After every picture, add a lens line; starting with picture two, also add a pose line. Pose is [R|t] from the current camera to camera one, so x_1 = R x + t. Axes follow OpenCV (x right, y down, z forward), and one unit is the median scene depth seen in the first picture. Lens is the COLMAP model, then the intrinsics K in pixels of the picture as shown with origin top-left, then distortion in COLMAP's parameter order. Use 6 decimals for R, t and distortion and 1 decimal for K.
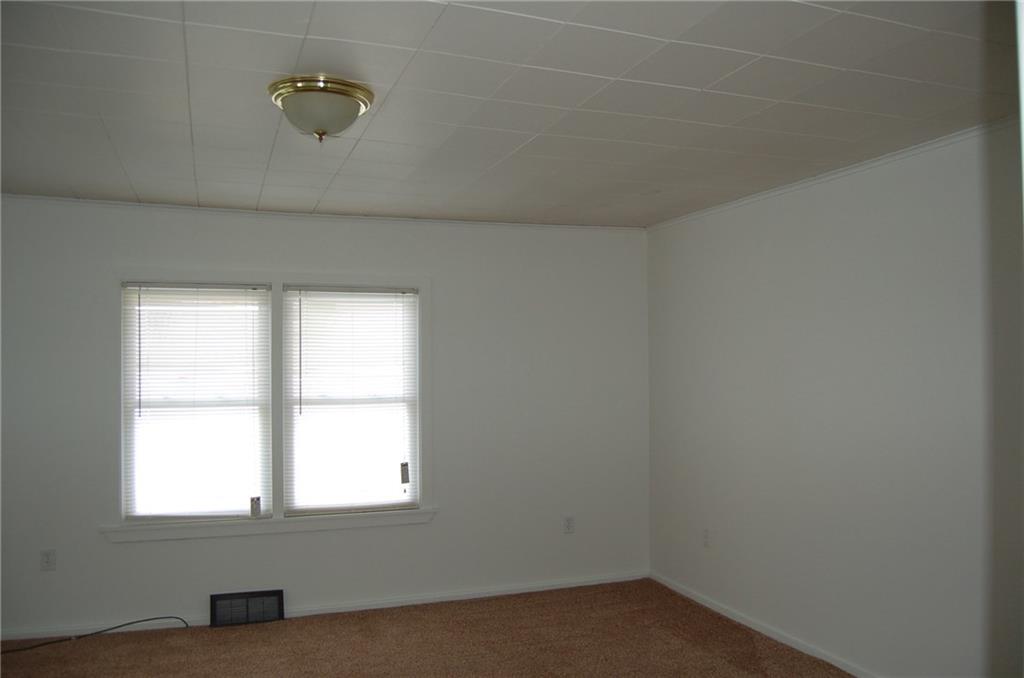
lens RADIAL K [[804.9, 0, 512.7], [0, 804.9, 357.3], [0, 0, 1]] dist [-0.092327, 0.034622]
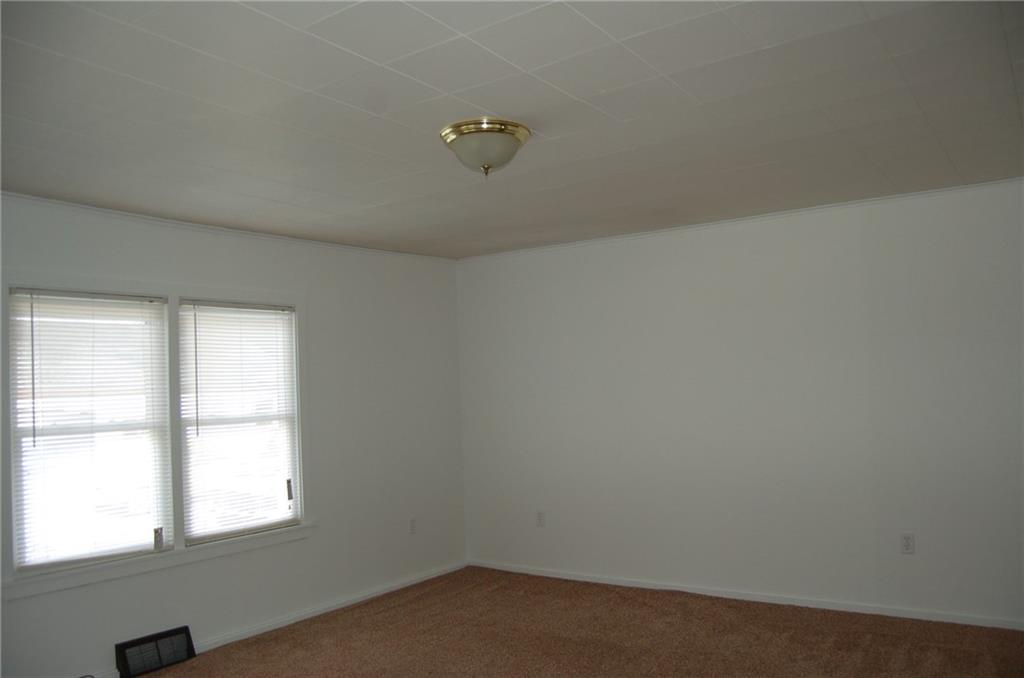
lens RADIAL K [[804.9, 0, 512.7], [0, 804.9, 357.3], [0, 0, 1]] dist [-0.092327, 0.034622]
pose [[0.825613, -0.006791, 0.564196, -0.496539], [0.027937, 0.999193, -0.028855, 0.016731], [-0.563545, 0.039584, 0.825137, 0.014641]]
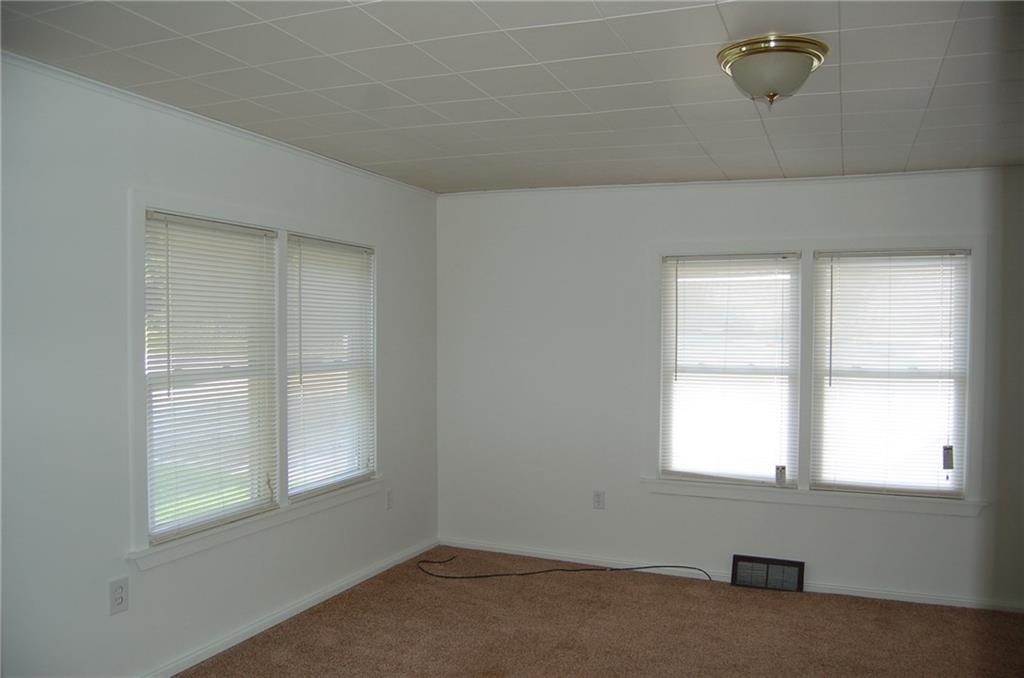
lens RADIAL K [[804.9, 0, 512.7], [0, 804.9, 357.3], [0, 0, 1]] dist [-0.092327, 0.034622]
pose [[0.728243, 0.029895, -0.684667, 0.112841], [-0.003716, 0.999206, 0.039676, 0.000432], [0.685309, -0.026349, 0.727775, 0.041947]]
